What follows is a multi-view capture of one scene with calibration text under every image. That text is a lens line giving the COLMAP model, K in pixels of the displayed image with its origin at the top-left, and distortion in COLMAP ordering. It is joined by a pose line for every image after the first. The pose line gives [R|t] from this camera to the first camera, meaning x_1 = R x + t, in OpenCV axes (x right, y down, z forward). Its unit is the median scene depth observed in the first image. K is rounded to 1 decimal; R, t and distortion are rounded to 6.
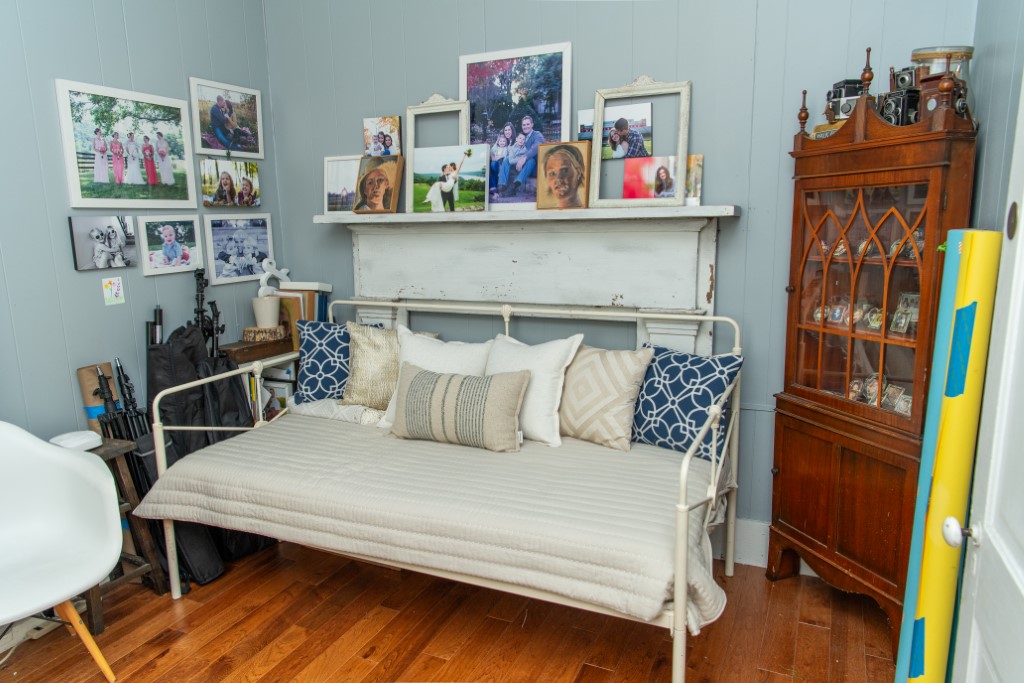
lens RADIAL K [[675.1, 0, 512.0], [0, 675.1, 341.5], [0, 0, 1]] dist [-0.001092, 0.000468]
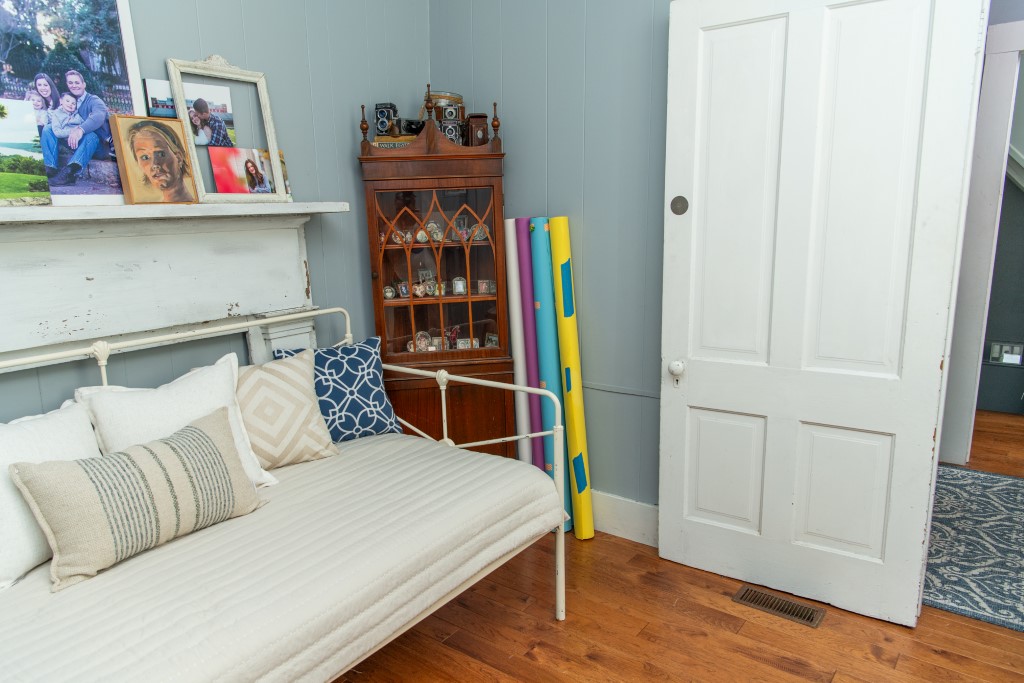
lens RADIAL K [[687.6, 0, 512.0], [0, 687.6, 341.5], [0, 0, 1]] dist [0.007191, -0.002817]
pose [[0.225273, -0.175231, 0.958408, -0.632866], [0.198238, 0.971360, 0.131004, -0.067627], [-0.953915, 0.160481, 0.253558, 0.447751]]
